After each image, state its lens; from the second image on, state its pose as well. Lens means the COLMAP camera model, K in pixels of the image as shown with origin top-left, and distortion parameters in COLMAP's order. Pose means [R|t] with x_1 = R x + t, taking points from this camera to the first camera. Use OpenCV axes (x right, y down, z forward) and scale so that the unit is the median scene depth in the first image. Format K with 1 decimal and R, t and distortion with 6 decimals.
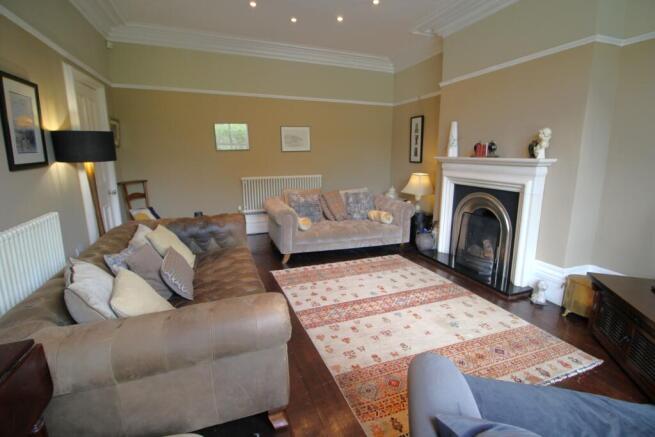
lens RADIAL K [[315.4, 0, 327.5], [0, 315.4, 218.5], [0, 0, 1]] dist [-0.000025, -0.000083]
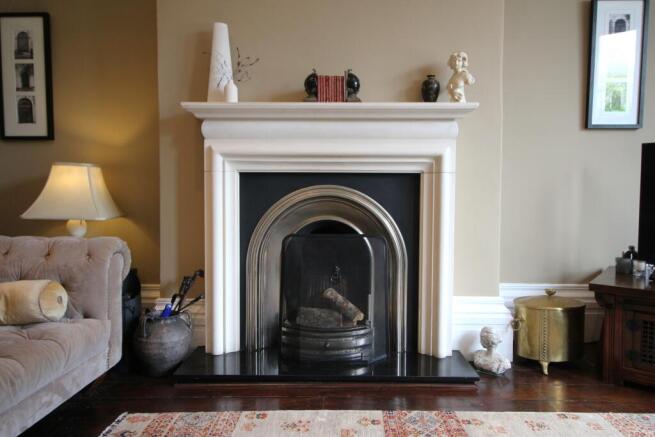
lens RADIAL K [[404.8, 0, 327.5], [0, 404.8, 218.5], [0, 0, 1]] dist [-0.002849, -0.000483]
pose [[0.358995, -0.057357, 0.931575, -0.050217], [0.185956, 0.982495, -0.011169, -0.024019], [-0.914627, 0.177242, 0.363376, 0.706954]]
